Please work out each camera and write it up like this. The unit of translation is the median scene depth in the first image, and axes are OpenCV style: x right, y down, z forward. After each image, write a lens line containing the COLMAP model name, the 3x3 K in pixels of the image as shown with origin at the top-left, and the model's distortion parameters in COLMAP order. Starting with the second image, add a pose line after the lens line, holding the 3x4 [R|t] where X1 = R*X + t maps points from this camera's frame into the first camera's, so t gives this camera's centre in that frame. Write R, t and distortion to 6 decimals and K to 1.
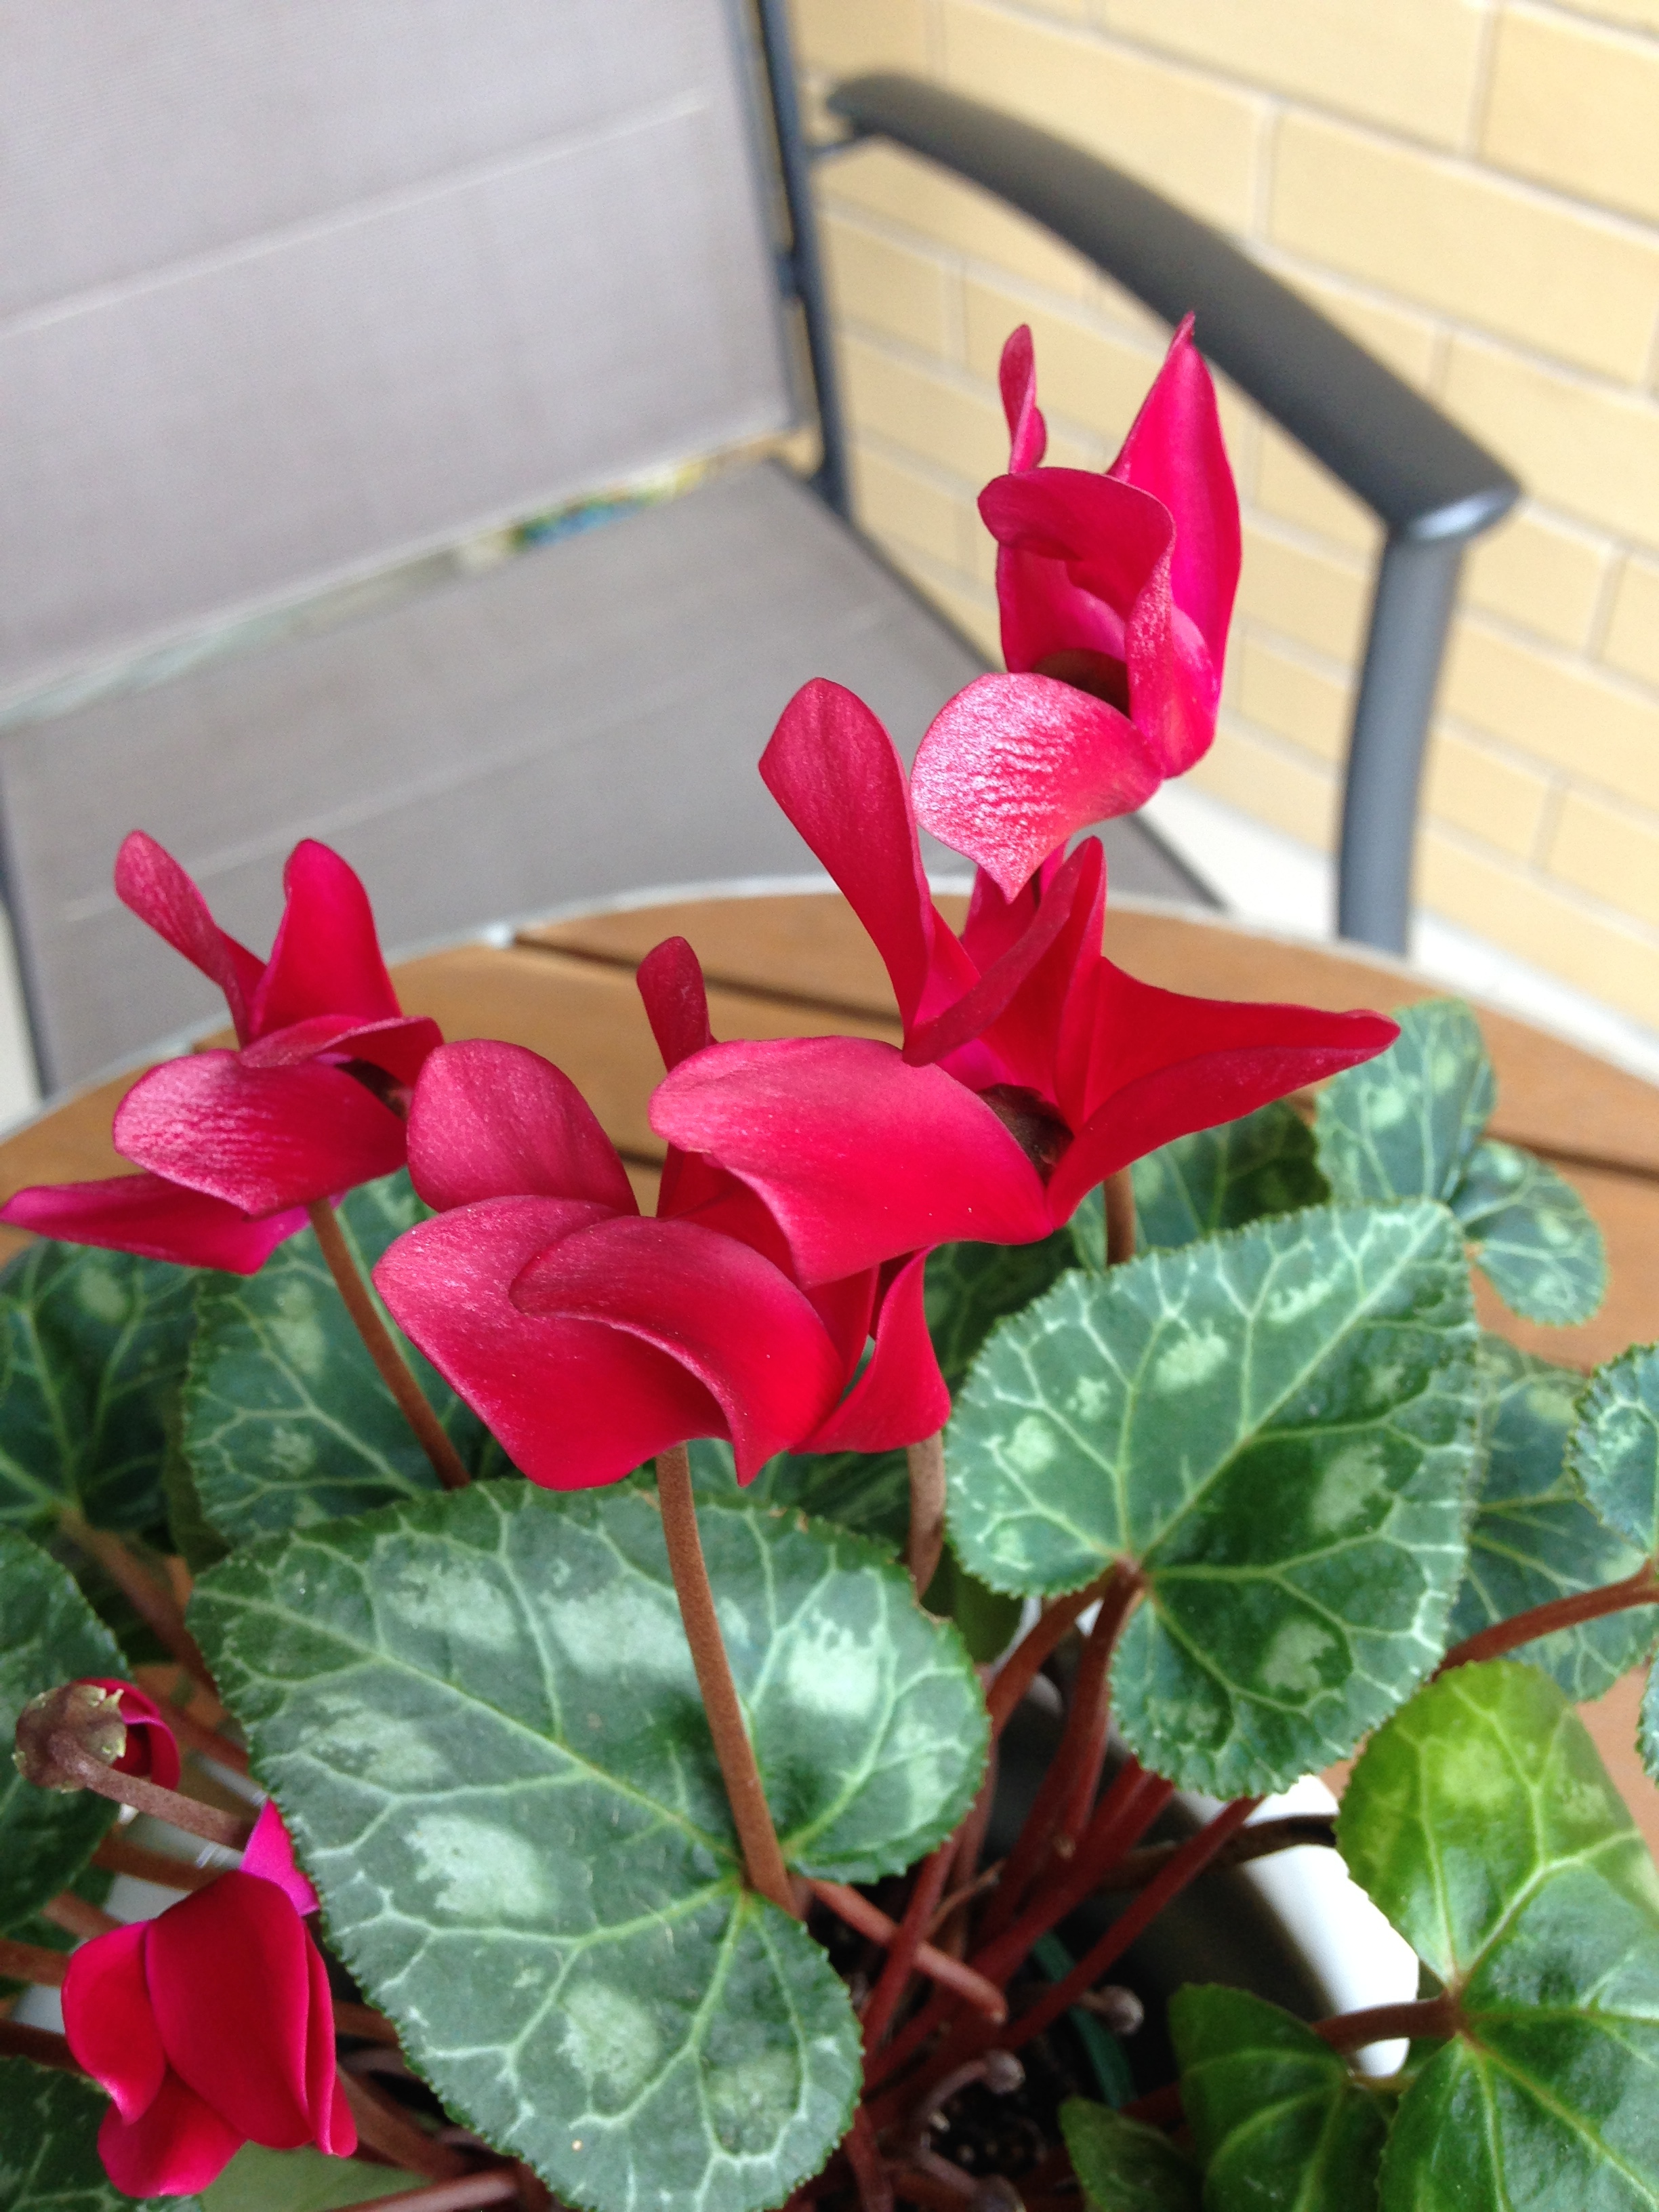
lens RADIAL K [[2100.6, 0, 821.9], [0, 2100.6, 1056.7], [0, 0, 1]] dist [0.177466, -0.354762]
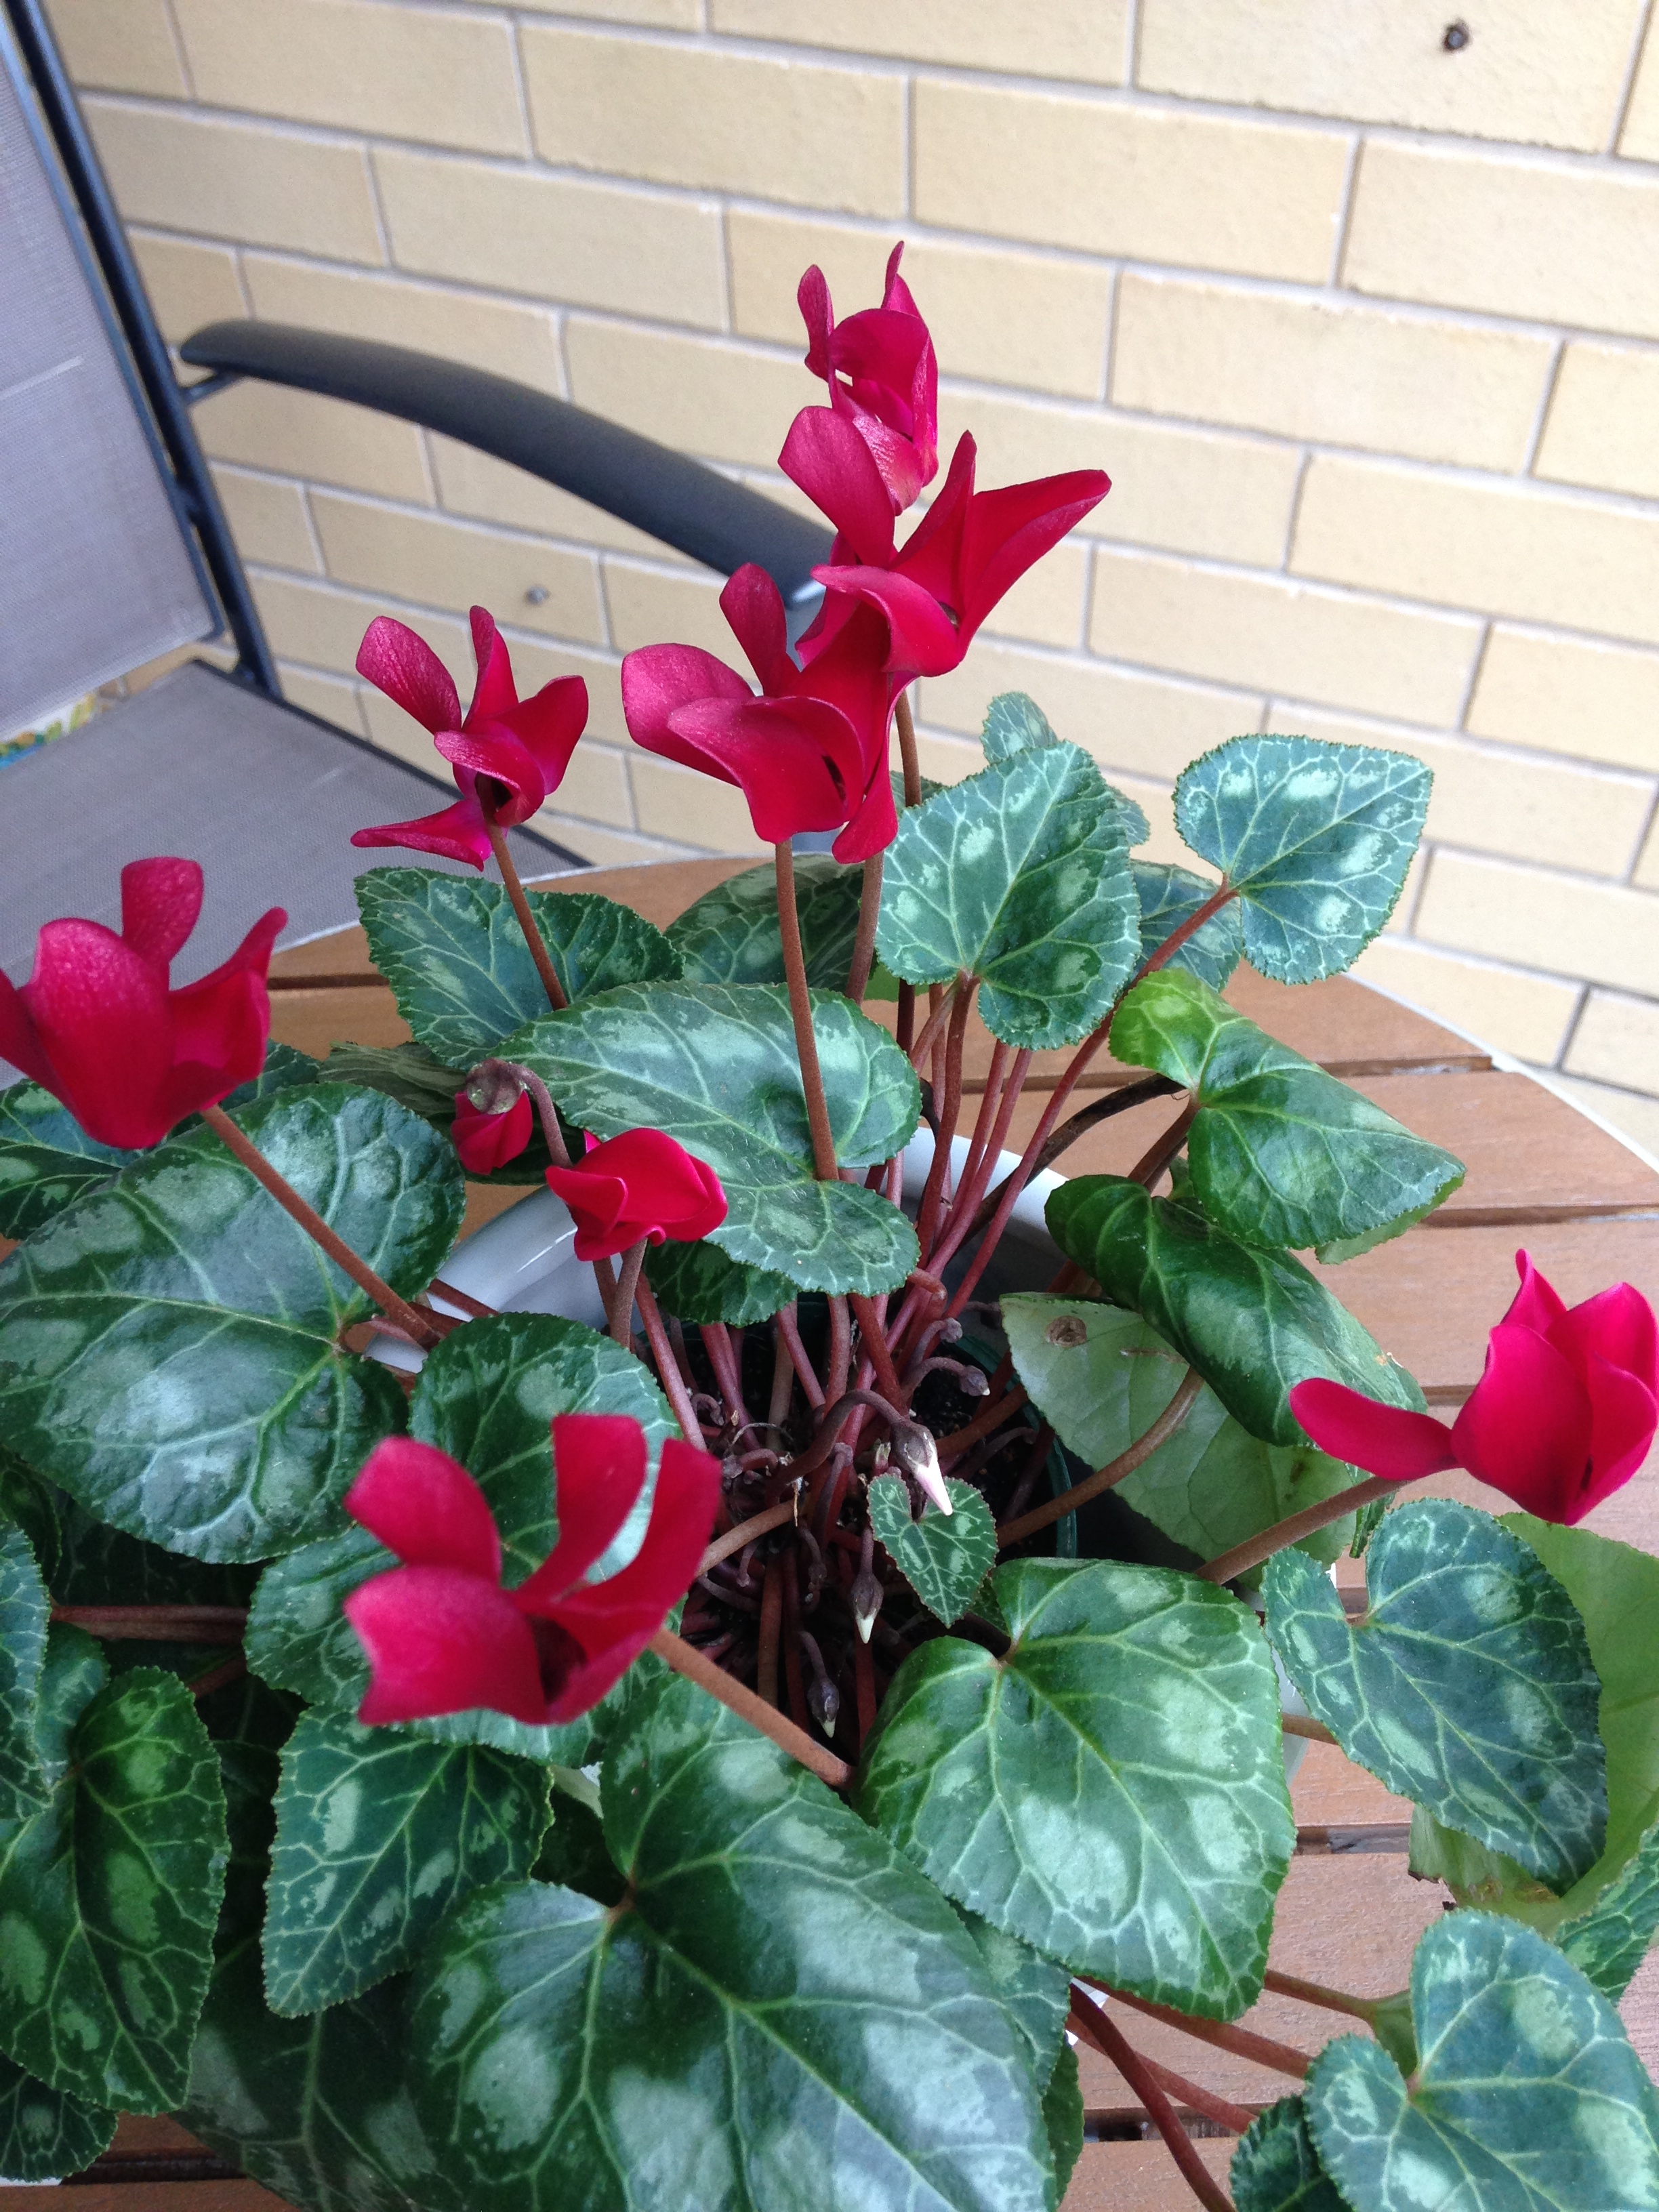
lens RADIAL K [[2115.0, 0, 829.5], [0, 2115.0, 1136.5], [0, 0, 1]] dist [0.169954, -0.368388]
pose [[0.928308, -0.225547, 0.295590, -0.537239], [0.248426, 0.967750, -0.041756, 0.431595], [-0.276639, 0.112194, 0.954402, -0.672990]]
